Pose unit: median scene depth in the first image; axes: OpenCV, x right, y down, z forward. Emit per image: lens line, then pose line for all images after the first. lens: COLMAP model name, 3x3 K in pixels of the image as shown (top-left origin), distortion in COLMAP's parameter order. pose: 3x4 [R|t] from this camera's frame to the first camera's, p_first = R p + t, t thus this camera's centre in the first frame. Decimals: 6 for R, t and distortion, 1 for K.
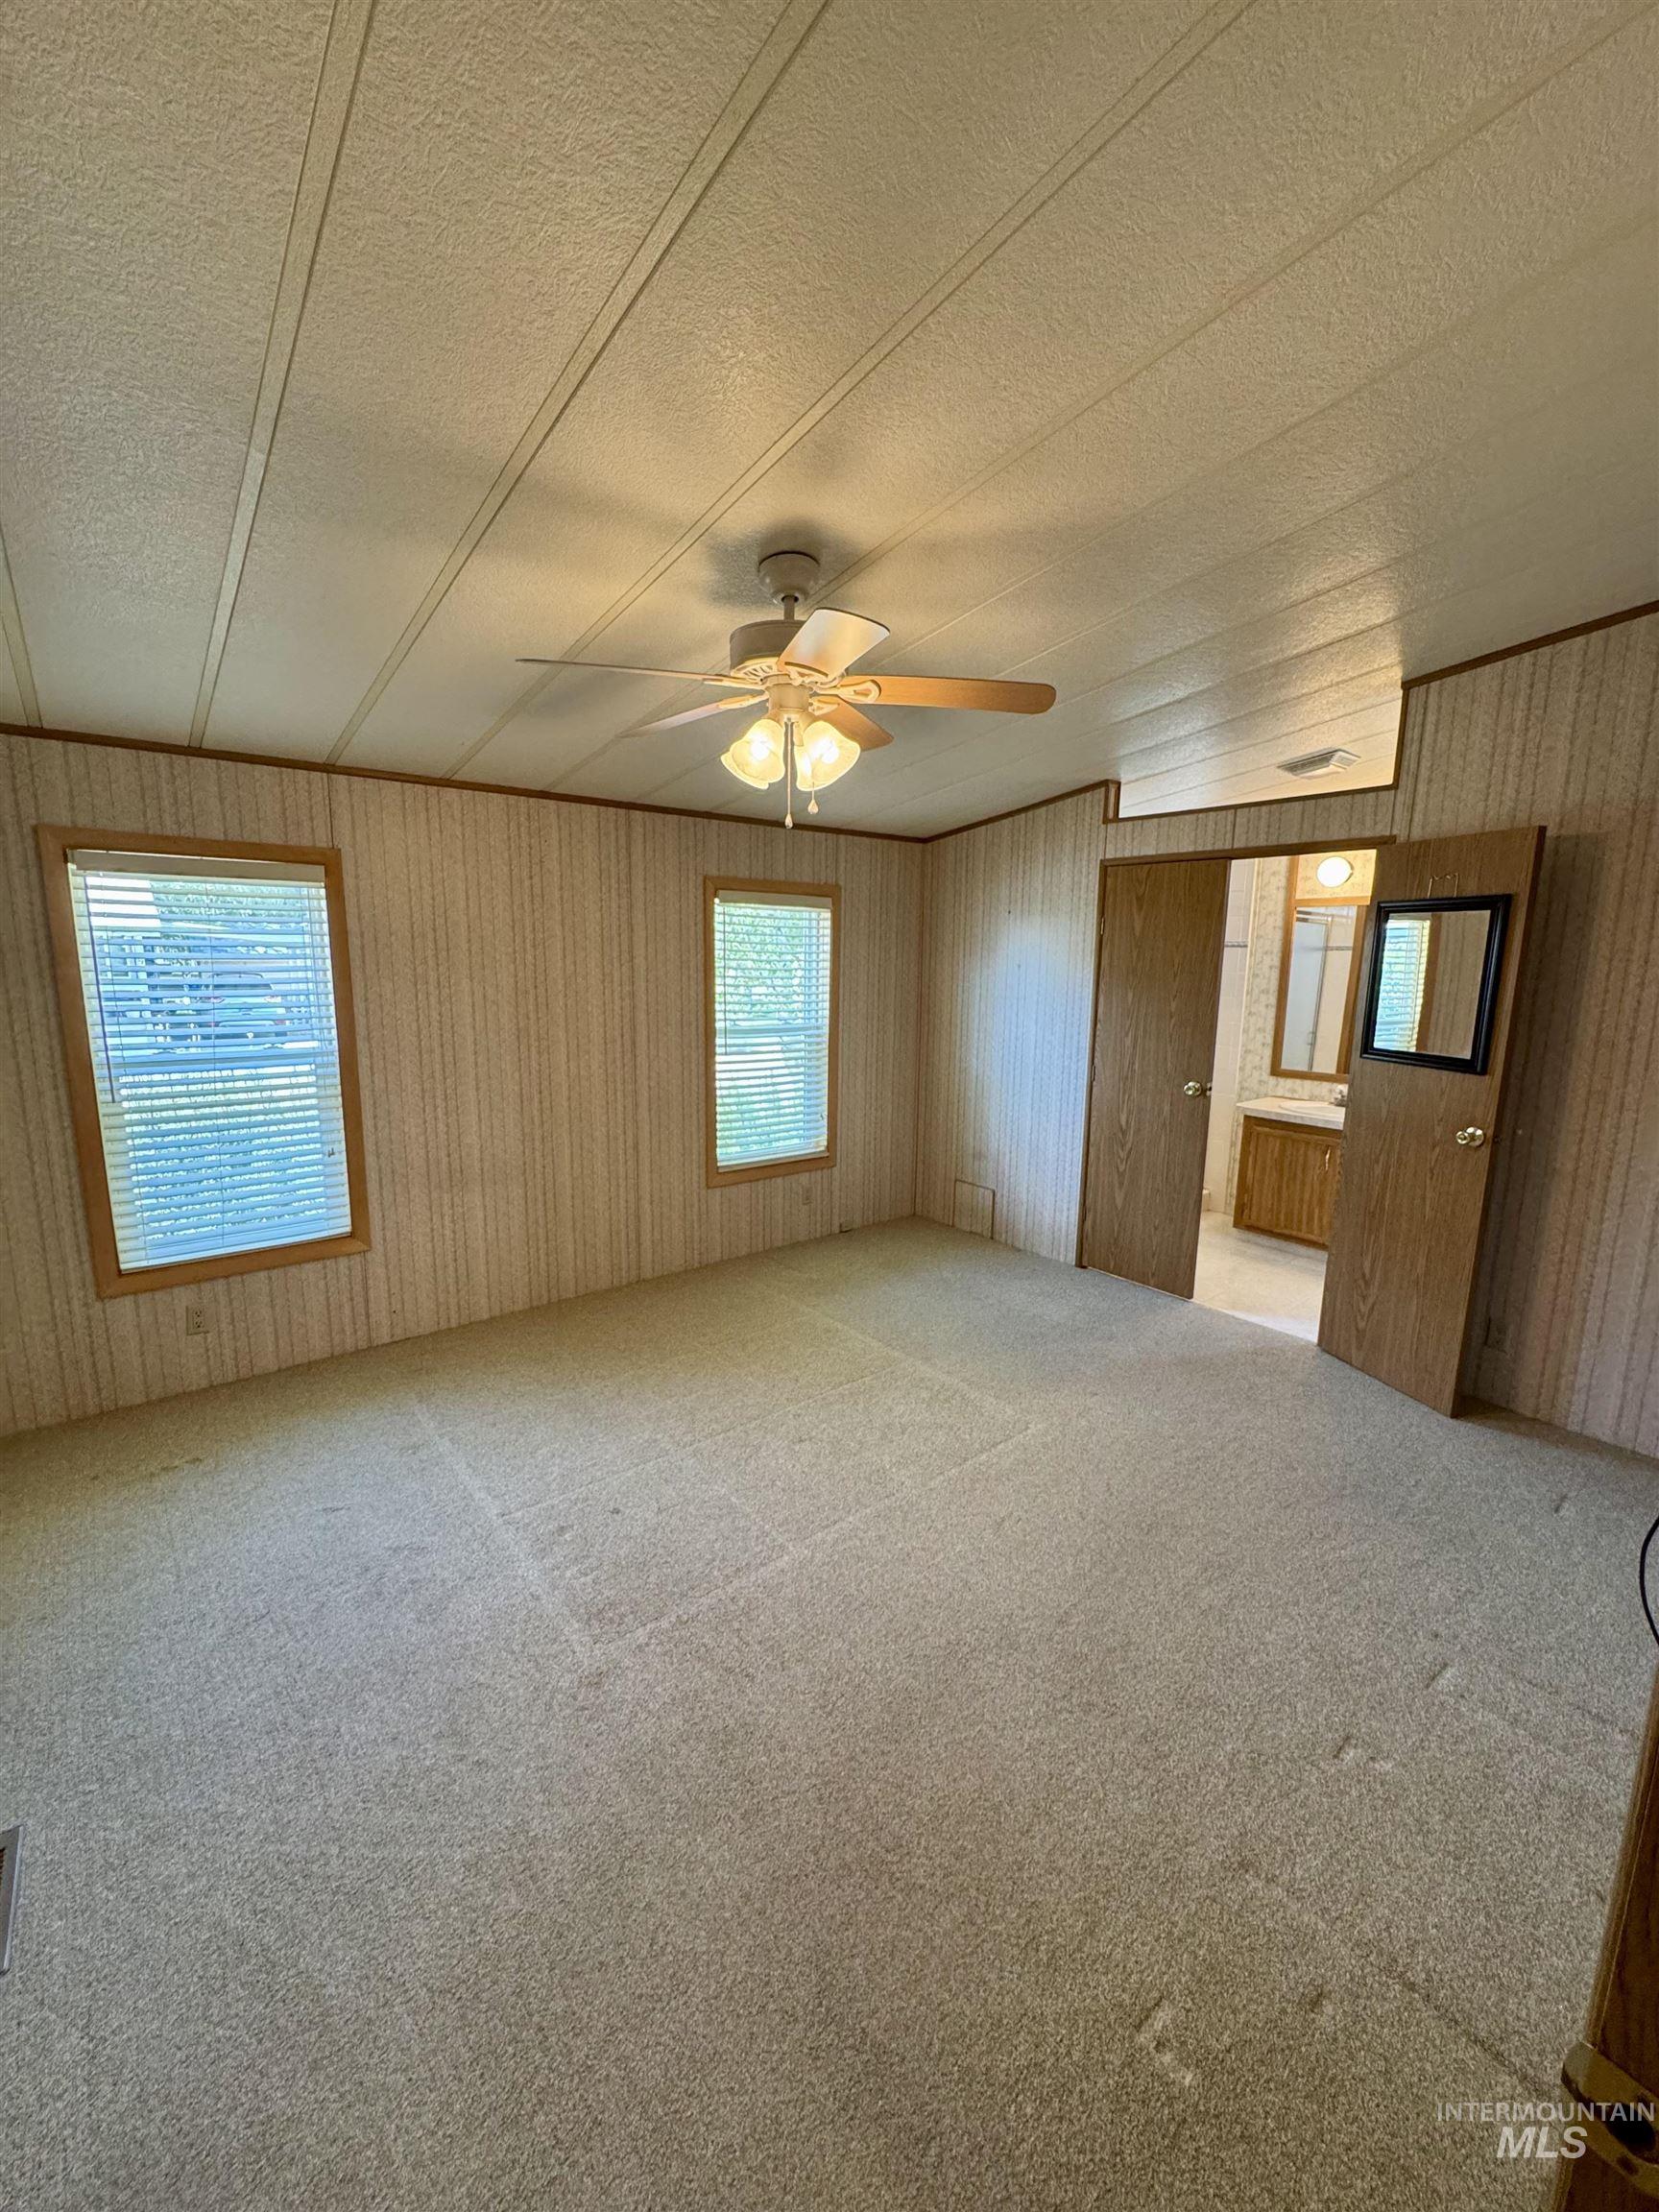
lens RADIAL K [[882.2, 0, 830.9], [0, 882.2, 1106.7], [0, 0, 1]] dist [-0.001083, 0.000494]
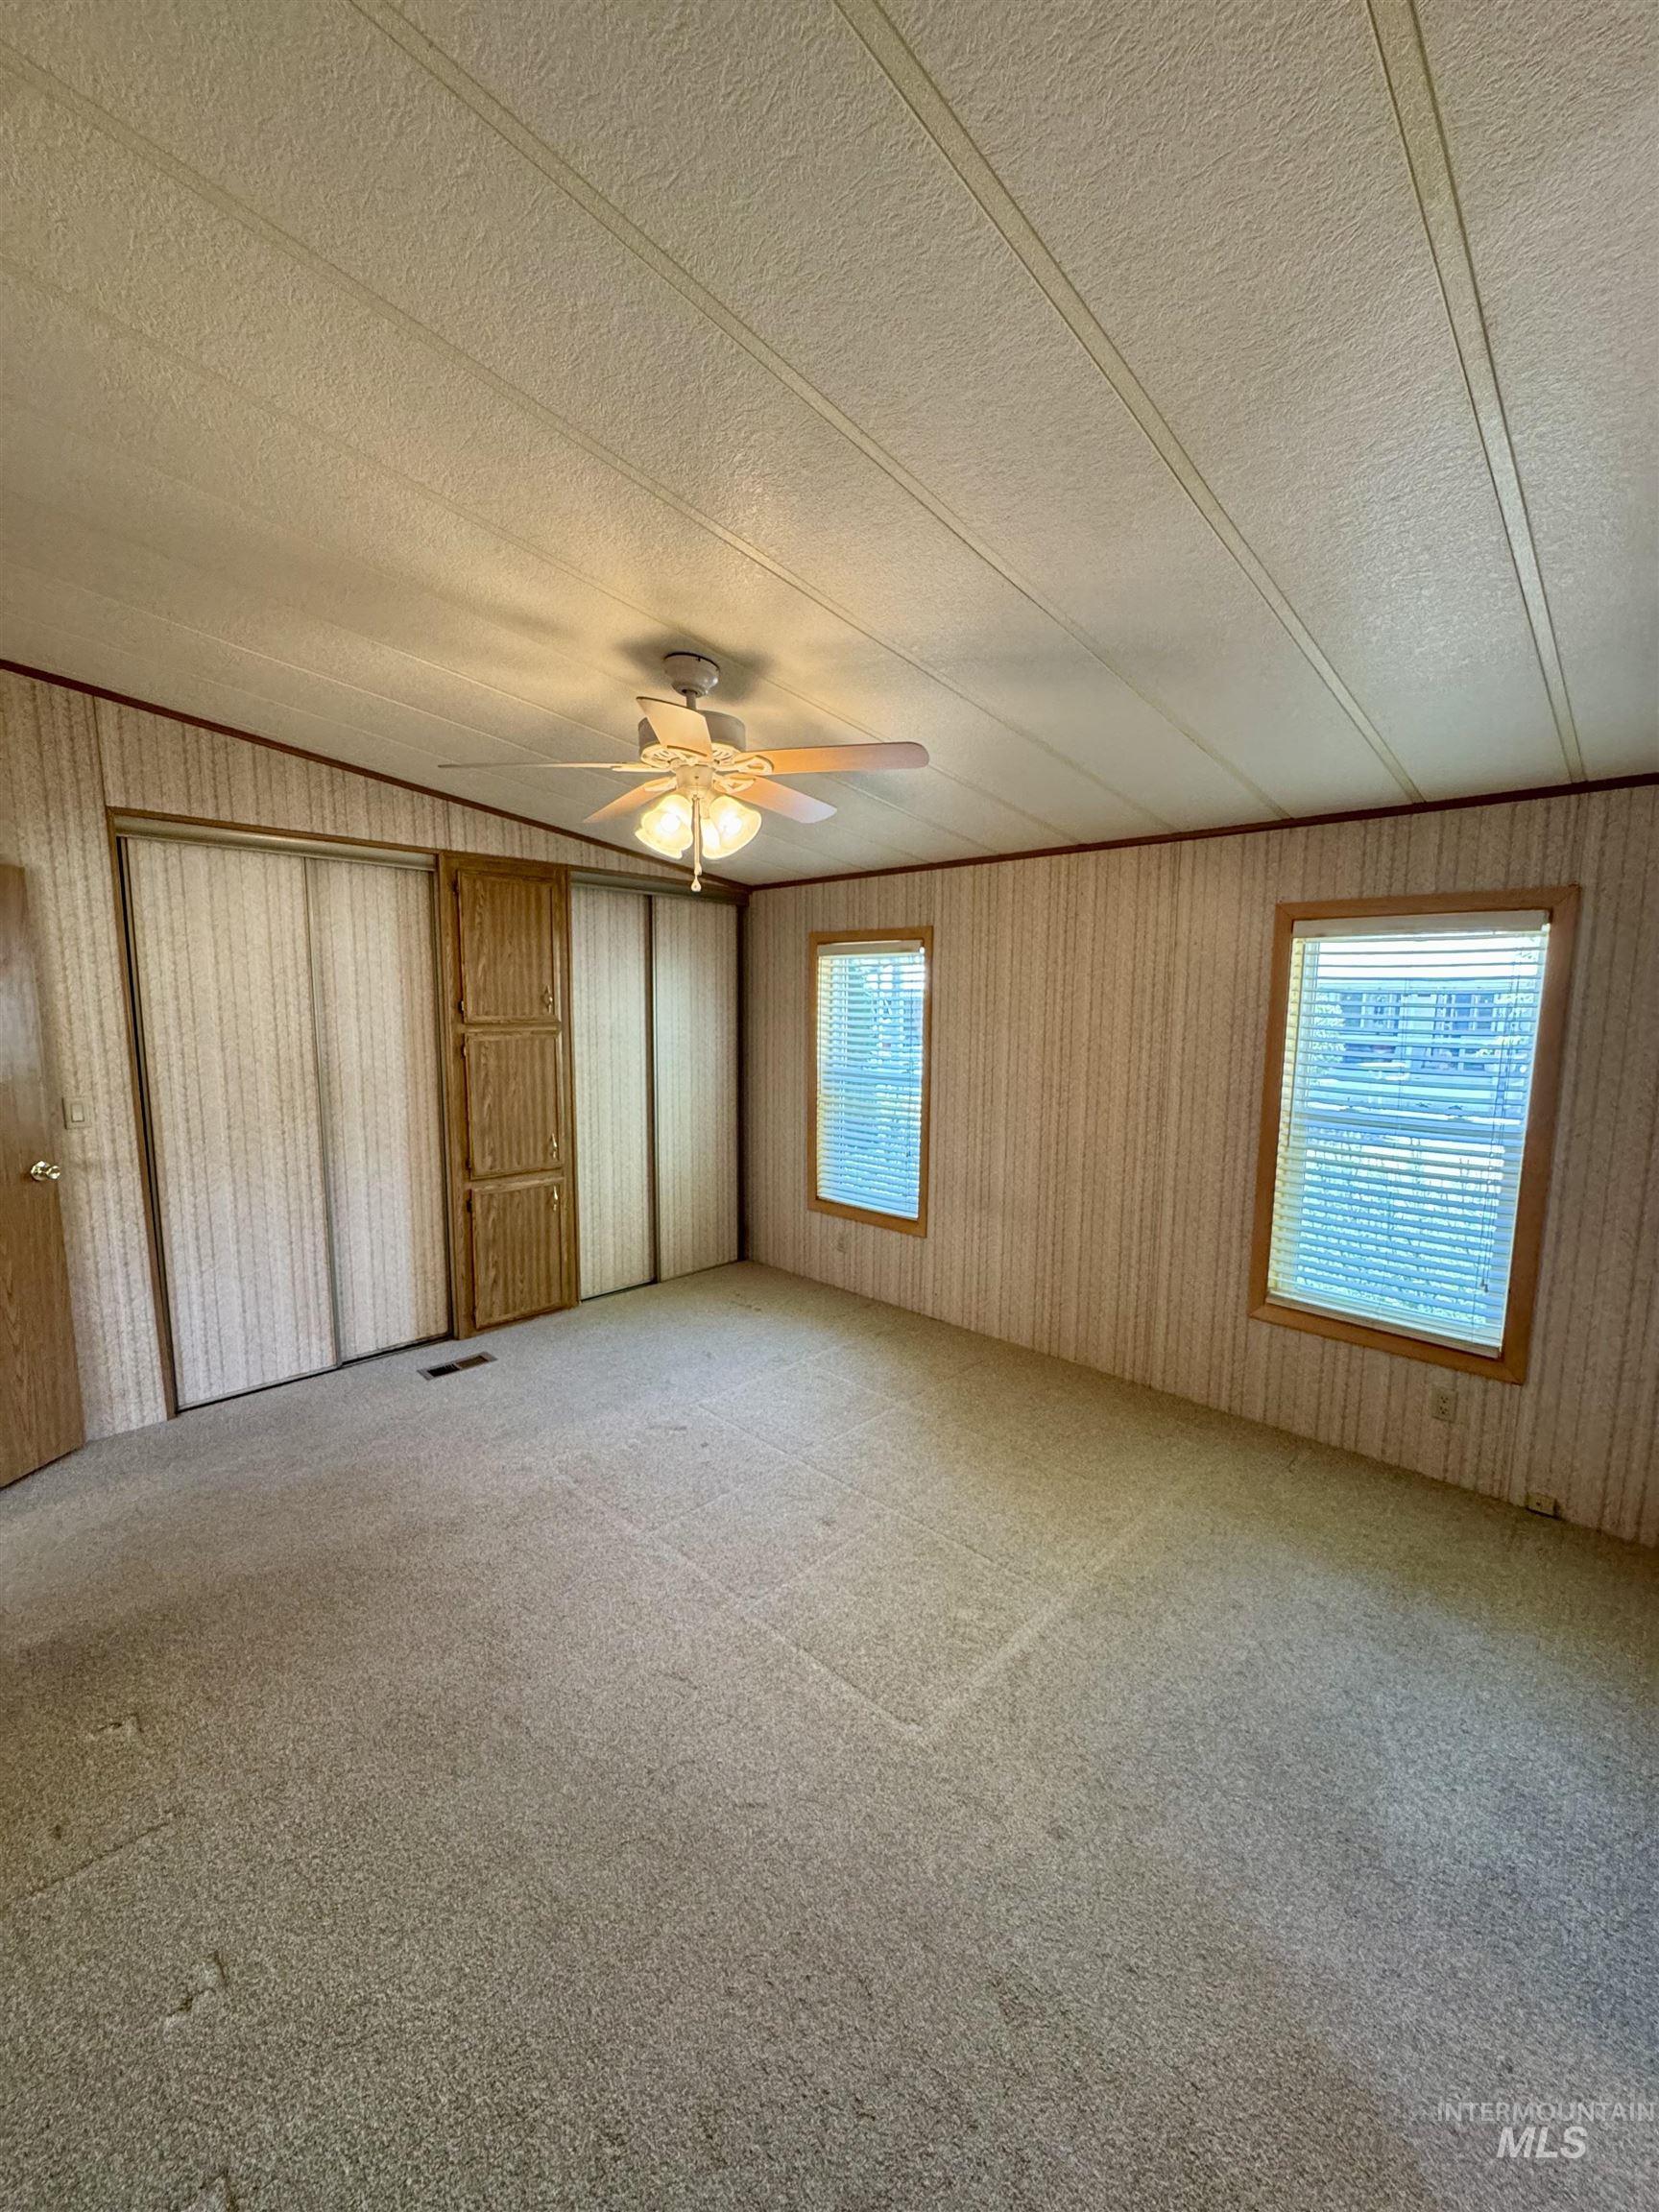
lens RADIAL K [[882.2, 0, 830.7], [0, 882.2, 1108.2], [0, 0, 1]] dist [-0.001083, 0.000494]
pose [[0.122444, 0.114148, -0.985889, 0.646866], [-0.176165, 0.980090, 0.091598, -0.105578], [0.976716, 0.162463, 0.140115, 0.622676]]
